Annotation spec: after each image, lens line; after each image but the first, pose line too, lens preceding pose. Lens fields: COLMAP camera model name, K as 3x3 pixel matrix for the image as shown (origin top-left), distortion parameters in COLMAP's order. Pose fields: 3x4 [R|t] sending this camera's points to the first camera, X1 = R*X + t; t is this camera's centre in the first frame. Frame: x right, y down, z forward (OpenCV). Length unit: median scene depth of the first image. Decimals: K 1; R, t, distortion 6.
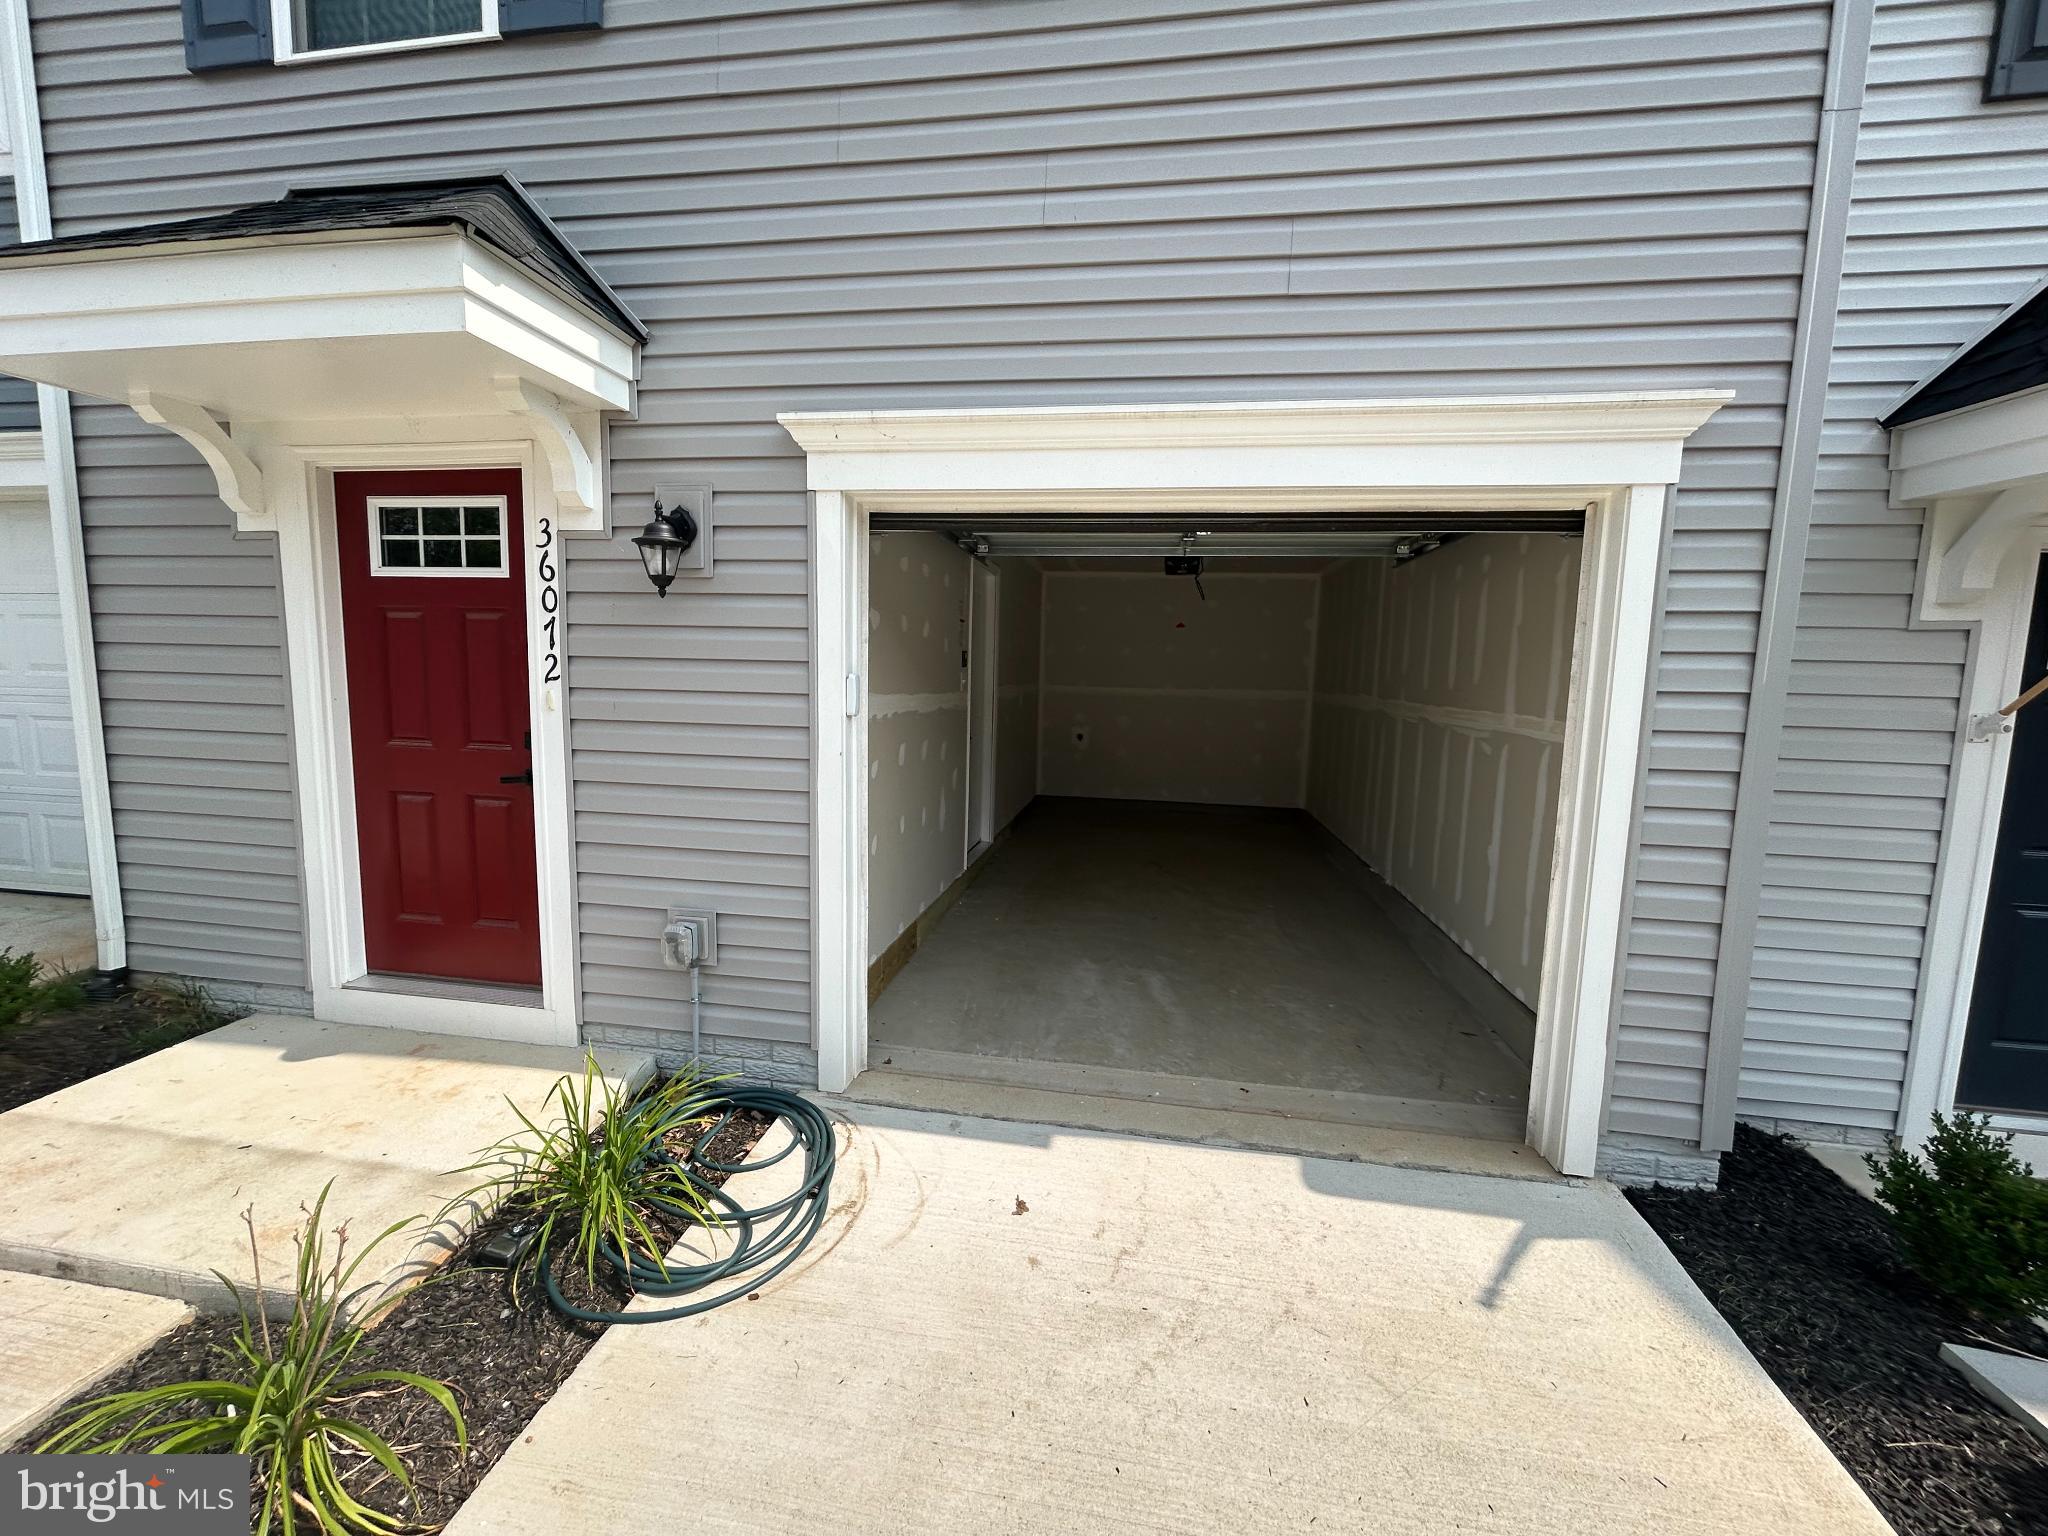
lens RADIAL K [[820.9, 0, 1012.4], [0, 820.9, 761.6], [0, 0, 1]] dist [-0.002276, 0.000235]
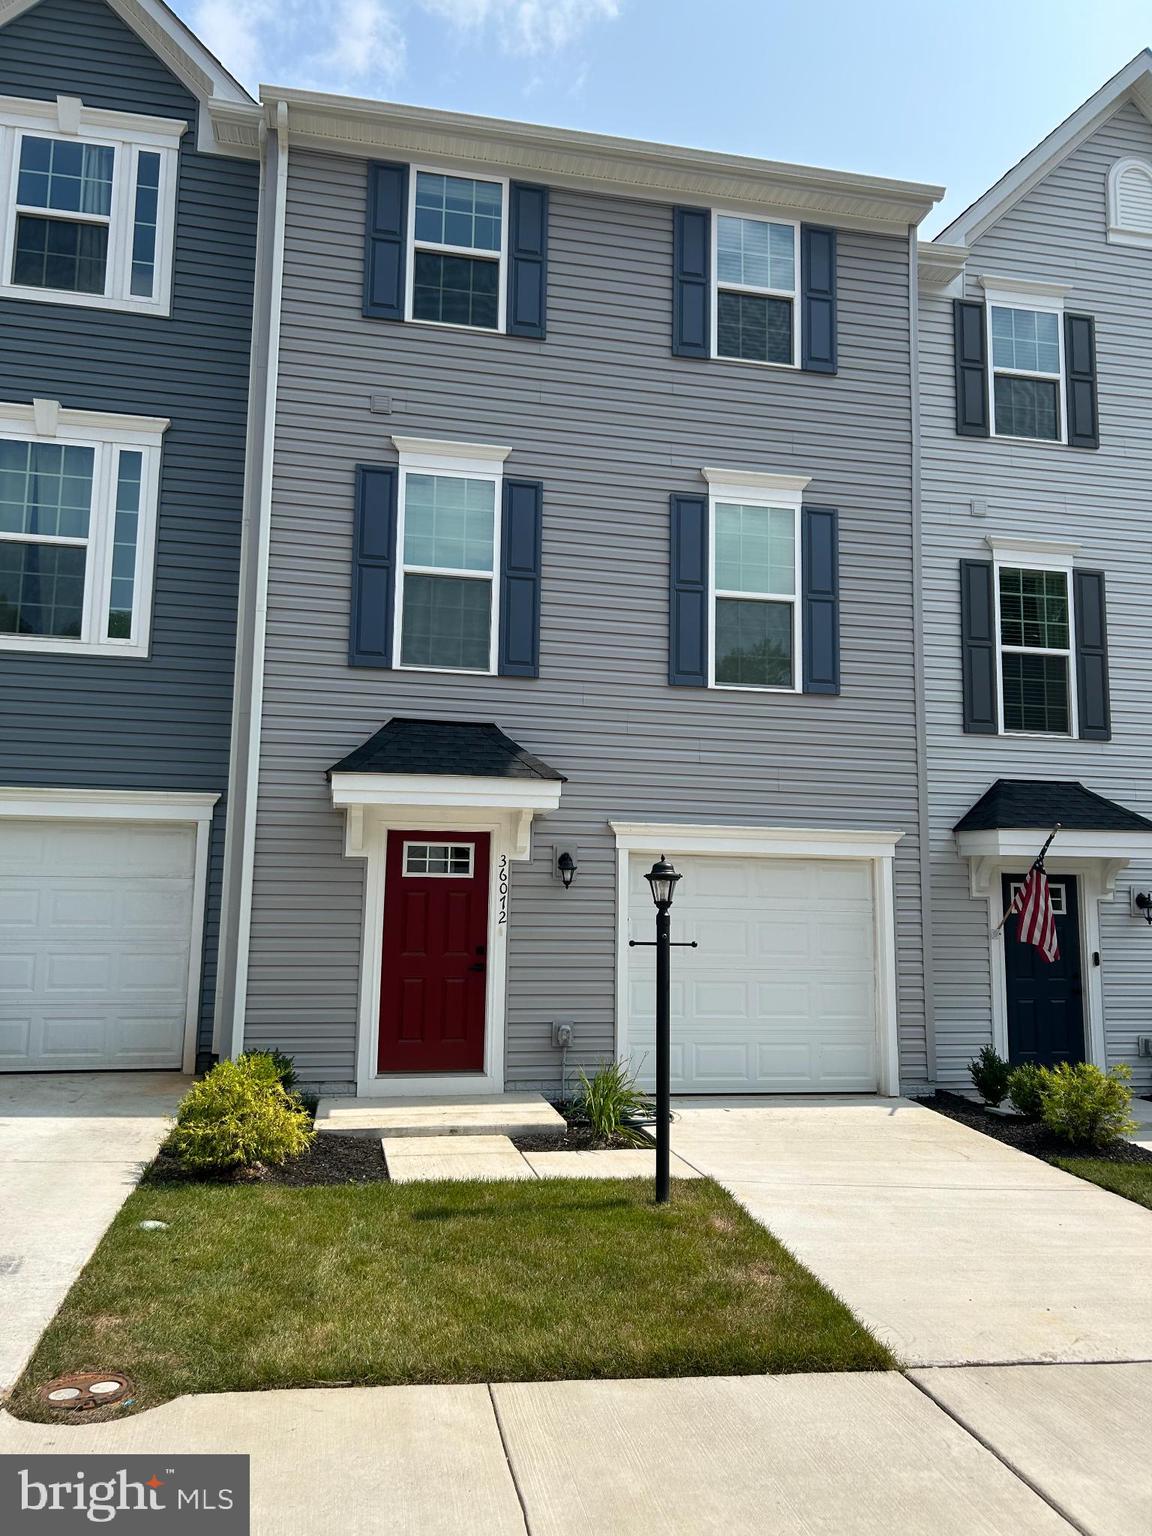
lens RADIAL K [[1134.5, 0, 576.7], [0, 1134.5, 764.0], [0, 0, 1]] dist [0.045532, -0.055640]
pose [[0.934152, 0.037731, 0.354875, -1.560271], [0.048544, 0.971718, -0.231100, 0.223156], [-0.353558, 0.233109, 0.905901, -2.150272]]
